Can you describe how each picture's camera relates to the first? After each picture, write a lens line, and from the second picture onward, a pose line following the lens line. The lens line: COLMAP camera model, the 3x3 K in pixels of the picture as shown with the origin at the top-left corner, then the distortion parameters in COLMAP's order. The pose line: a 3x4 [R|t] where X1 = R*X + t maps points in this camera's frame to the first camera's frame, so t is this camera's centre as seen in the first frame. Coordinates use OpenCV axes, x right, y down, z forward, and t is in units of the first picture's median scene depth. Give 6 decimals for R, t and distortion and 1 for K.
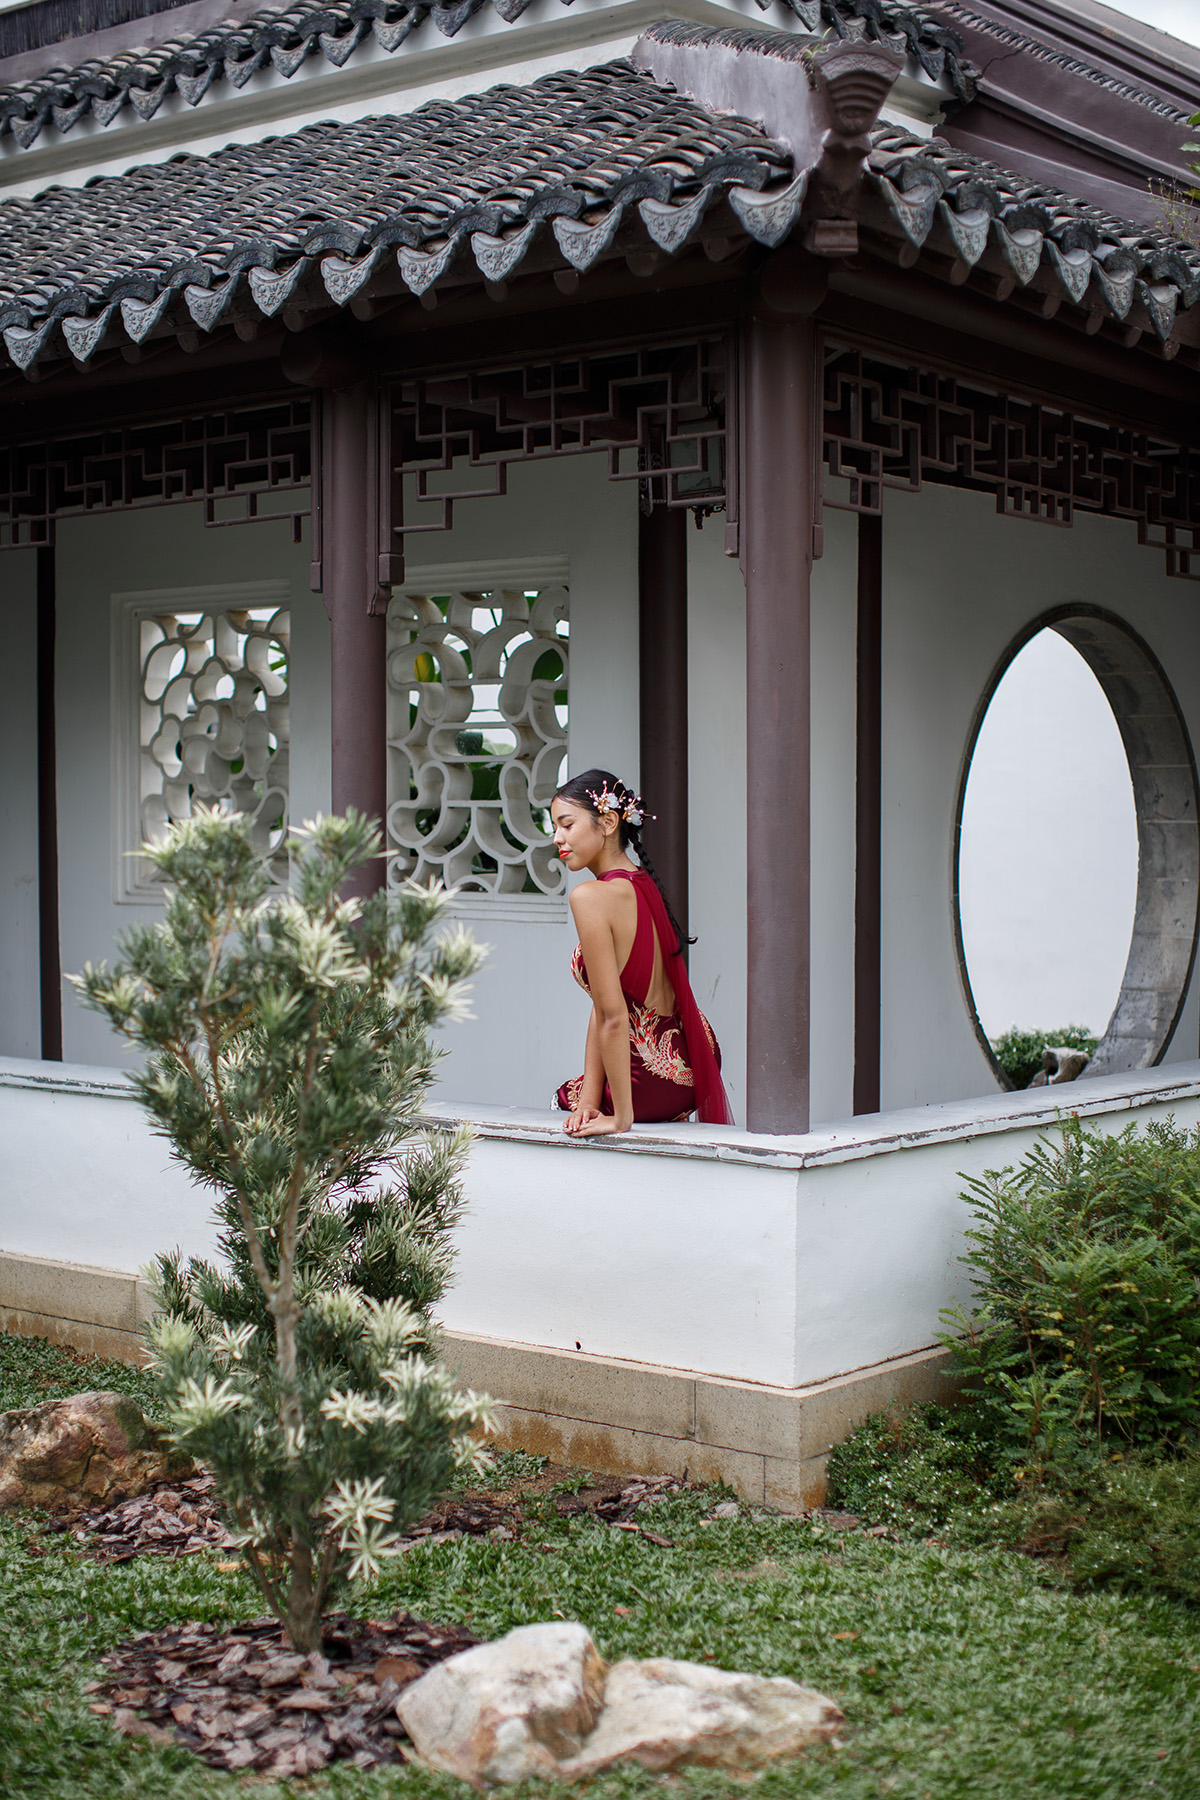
lens RADIAL K [[2641.1, 0, 600.0], [0, 2641.1, 900.0], [0, 0, 1]] dist [-0.178555, 0.422339]
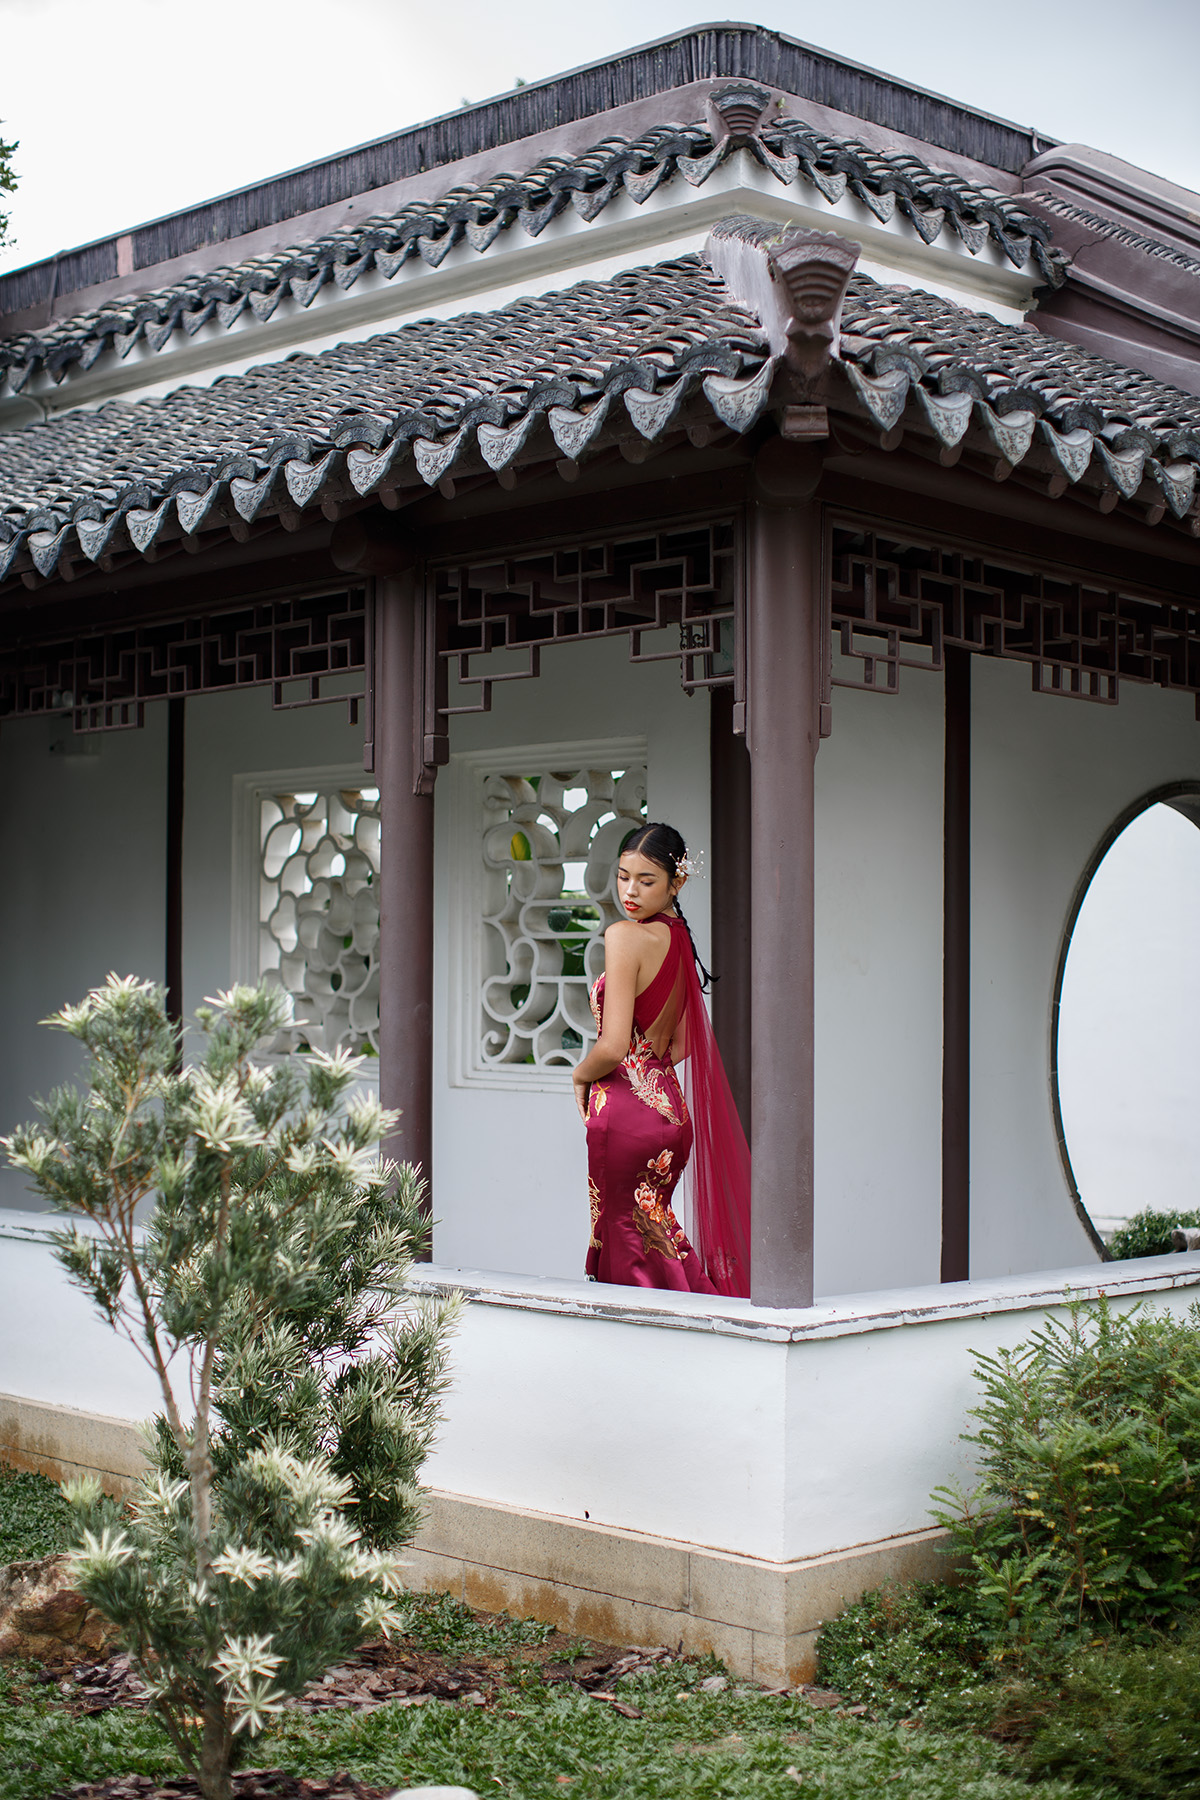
lens RADIAL K [[2611.8, 0, 600.0], [0, 2611.8, 900.0], [0, 0, 1]] dist [-0.174003, 0.397777]
pose [[0.994253, 0.001580, -0.107041, 0.104407], [-0.008901, 0.997649, -0.067946, 0.001778], [0.106682, 0.068508, 0.991930, -0.000650]]
